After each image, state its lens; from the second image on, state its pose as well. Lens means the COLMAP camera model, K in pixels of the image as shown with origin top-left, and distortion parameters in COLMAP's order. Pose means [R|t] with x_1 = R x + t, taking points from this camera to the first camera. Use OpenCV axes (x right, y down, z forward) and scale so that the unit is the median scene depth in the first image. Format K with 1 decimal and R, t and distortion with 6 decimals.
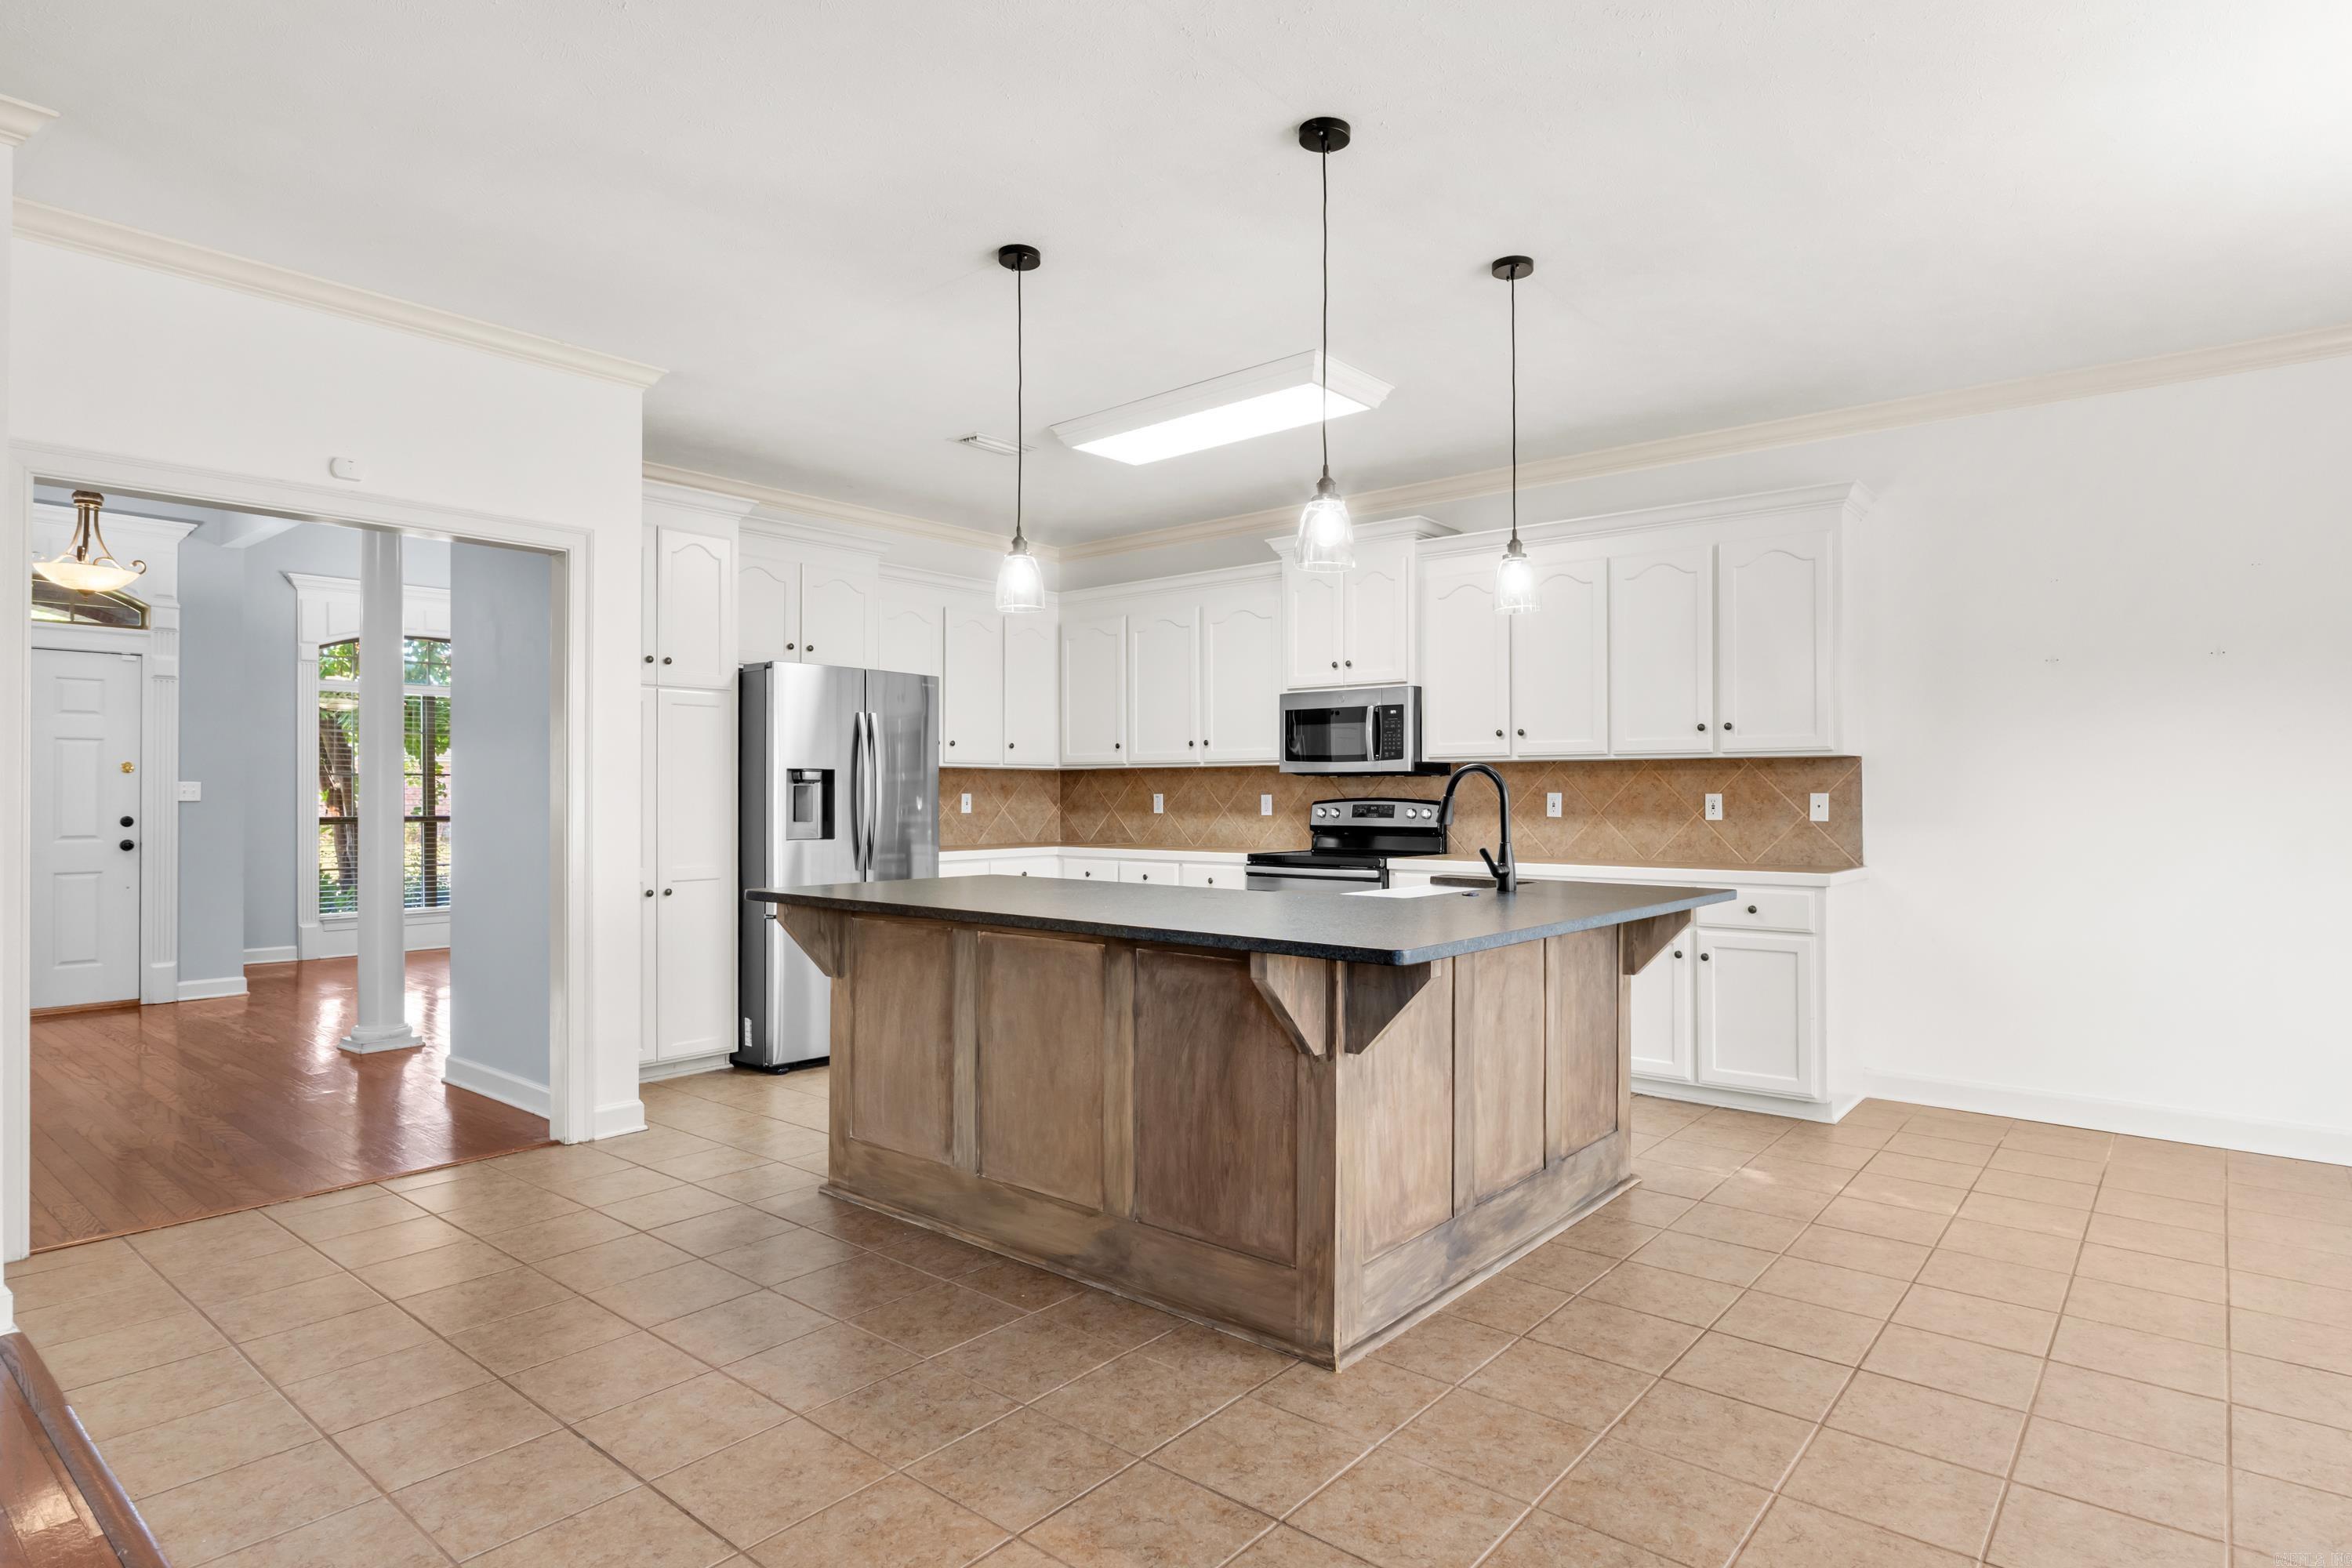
lens RADIAL K [[1256.1, 0, 1192.0], [0, 1256.1, 794.8], [0, 0, 1]] dist [-0.016990, 0.001557]
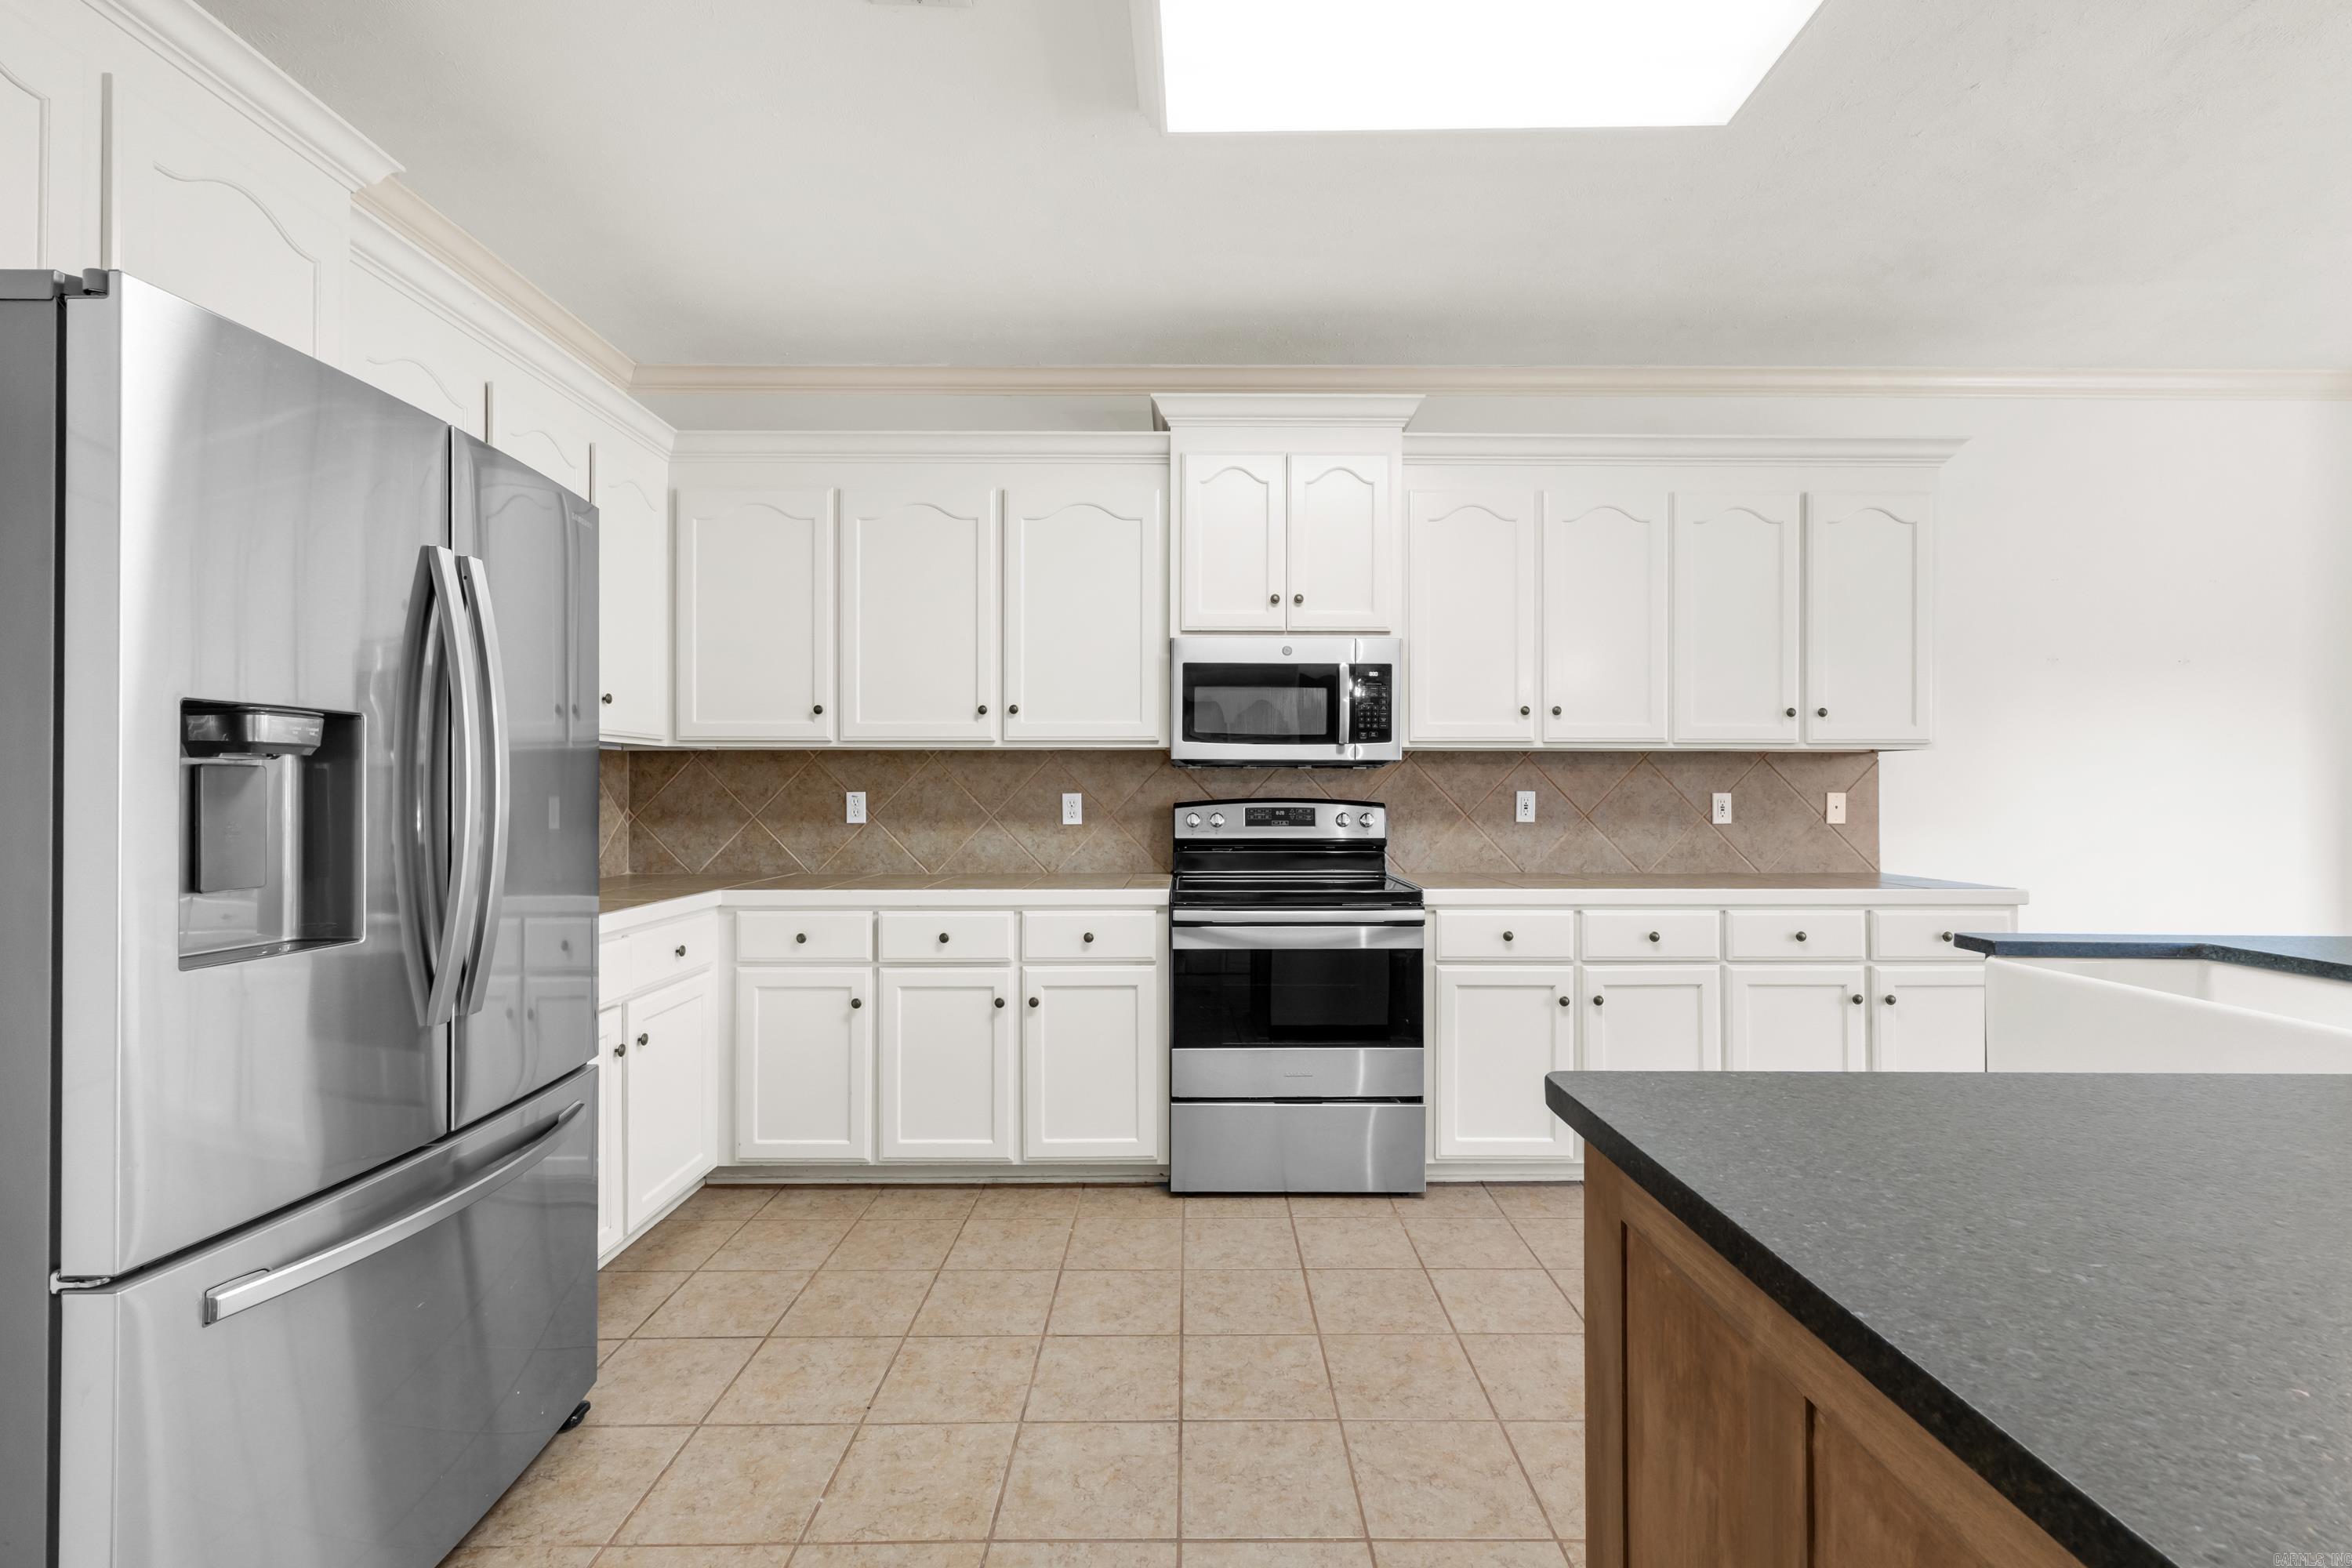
lens RADIAL K [[1003.9, 0, 1194.8], [0, 1003.9, 779.2], [0, 0, 1]] dist [-0.001665, -0.000798]
pose [[0.764651, 0.008792, 0.644385, -0.292492], [-0.000958, 0.999921, -0.012507, -0.001172], [-0.644444, 0.008947, 0.764599, 0.694103]]
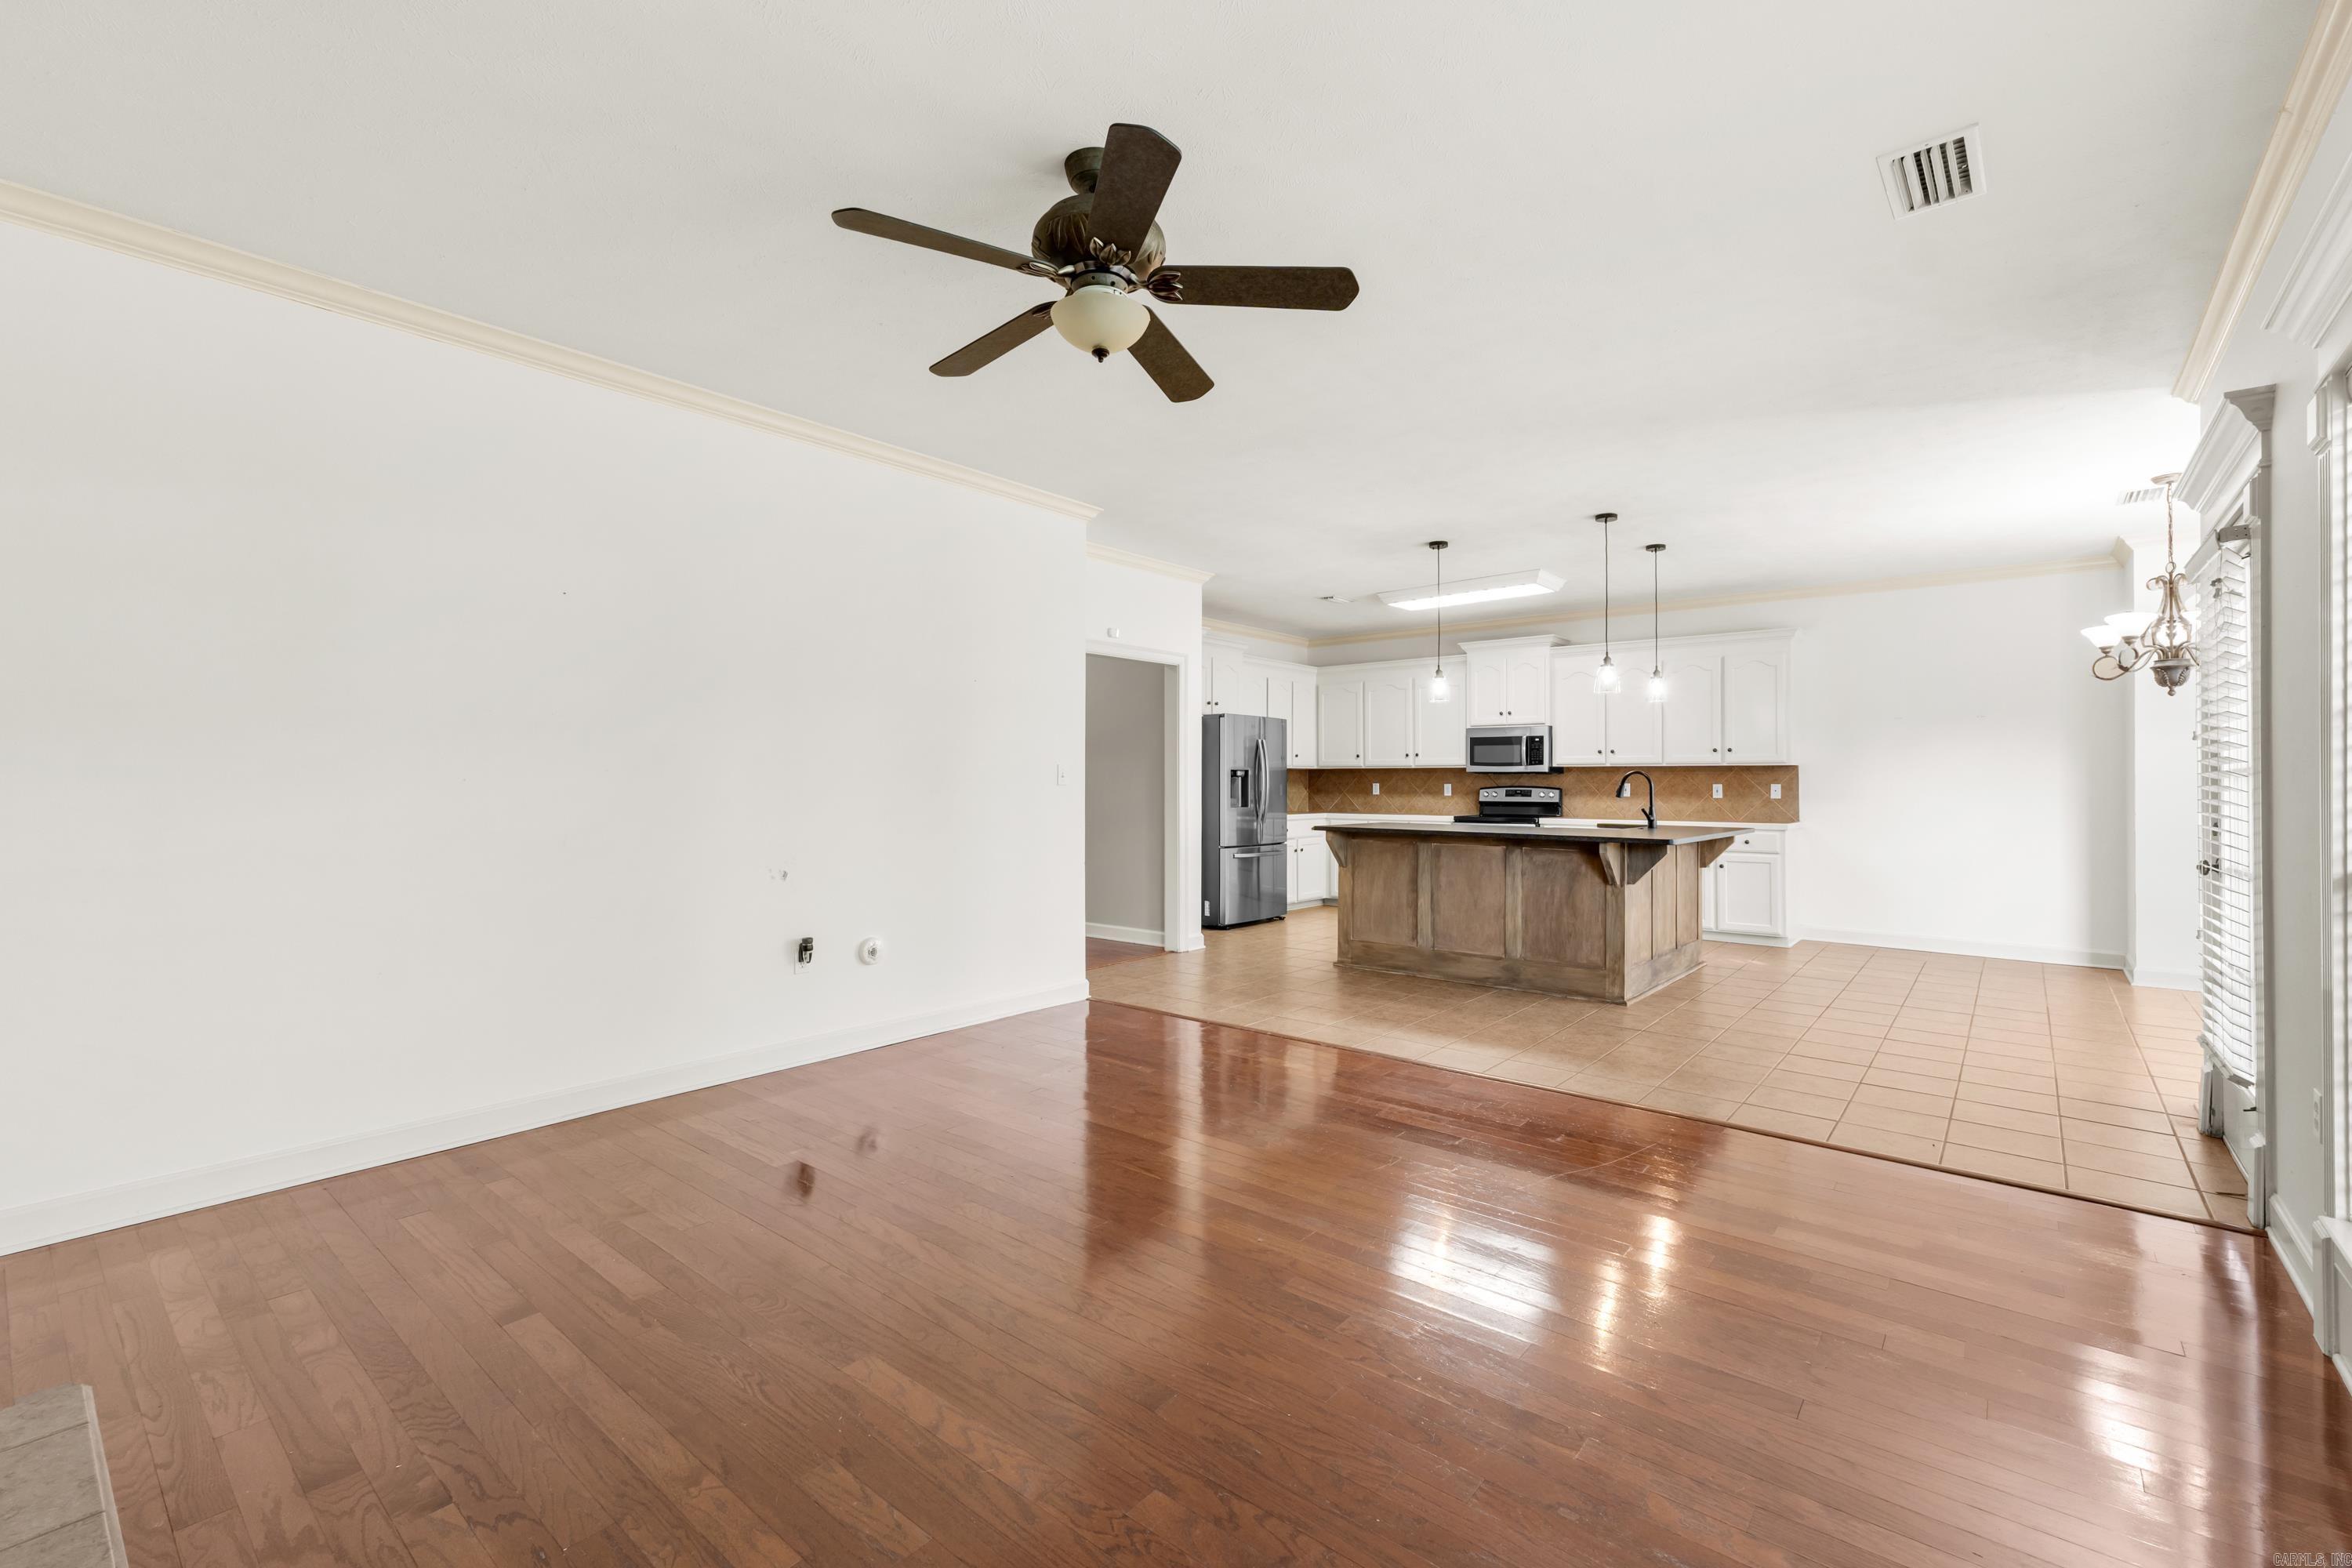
lens RADIAL K [[1003.9, 0, 1192.5], [0, 1003.9, 771.5], [0, 0, 1]] dist [-0.001665, -0.000798]
pose [[0.999995, 0.003042, -0.000416, -0.376531], [-0.003046, 0.999923, -0.012000, 0.000499], [0.000380, 0.012001, 0.999928, -0.521521]]
